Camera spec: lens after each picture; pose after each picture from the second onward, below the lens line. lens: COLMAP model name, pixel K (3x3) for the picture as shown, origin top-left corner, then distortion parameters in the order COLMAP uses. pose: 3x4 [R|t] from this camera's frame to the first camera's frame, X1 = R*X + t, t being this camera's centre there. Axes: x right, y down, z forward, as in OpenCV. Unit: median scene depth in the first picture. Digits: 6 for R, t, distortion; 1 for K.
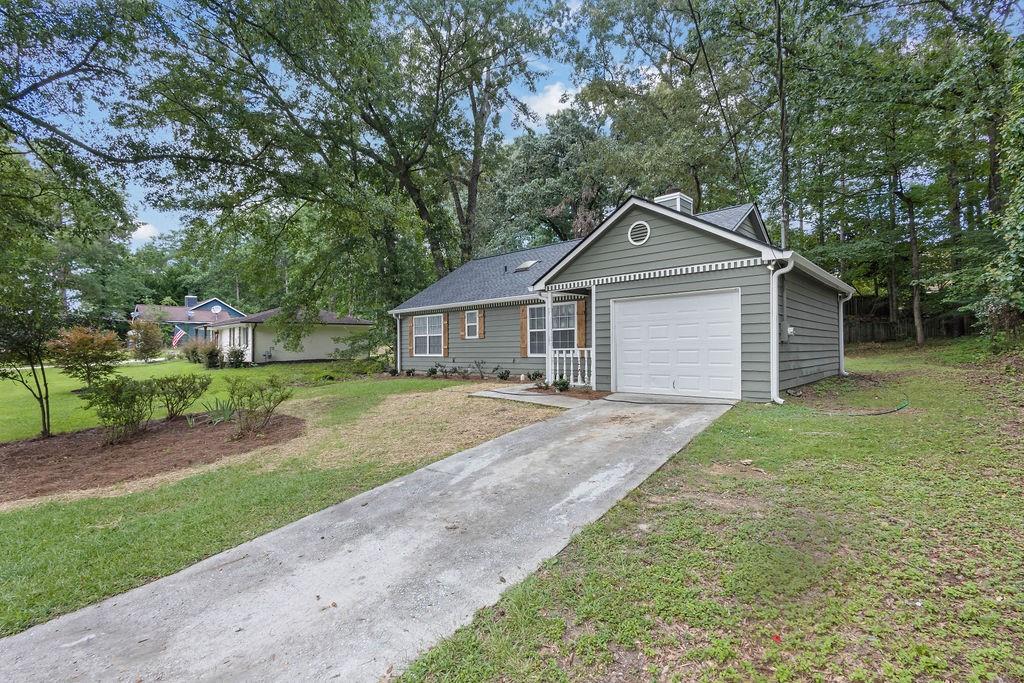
lens RADIAL K [[462.1, 0, 512.0], [0, 462.1, 341.5], [0, 0, 1]] dist [0.011181, -0.000057]
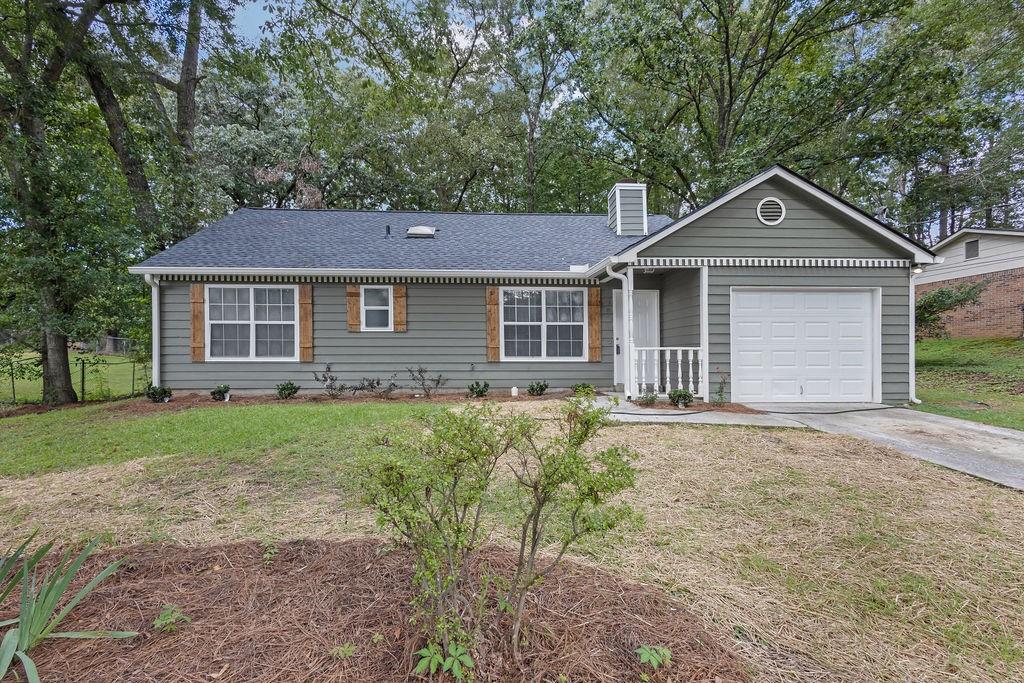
lens RADIAL K [[462.1, 0, 512.0], [0, 462.1, 341.5], [0, 0, 1]] dist [0.011181, -0.000057]
pose [[0.700565, 0.040509, 0.712438, -0.463790], [-0.018973, 0.999092, -0.038151, 0.031019], [-0.713336, 0.013211, 0.700697, 0.537427]]
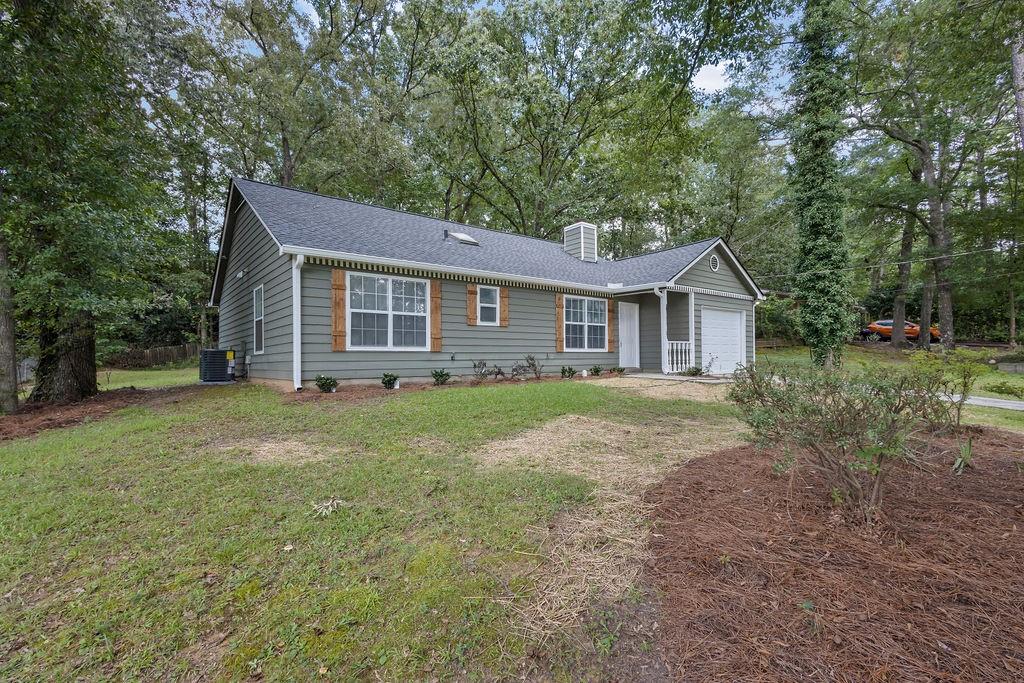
lens RADIAL K [[493.7, 0, 516.3], [0, 493.7, 355.5], [0, 0, 1]] dist [0.021275, 0.000019]
pose [[0.145764, 0.002827, 0.989315, -0.972100], [-0.023339, 0.999727, 0.000582, 0.044256], [-0.989044, -0.023175, 0.145791, 1.002510]]
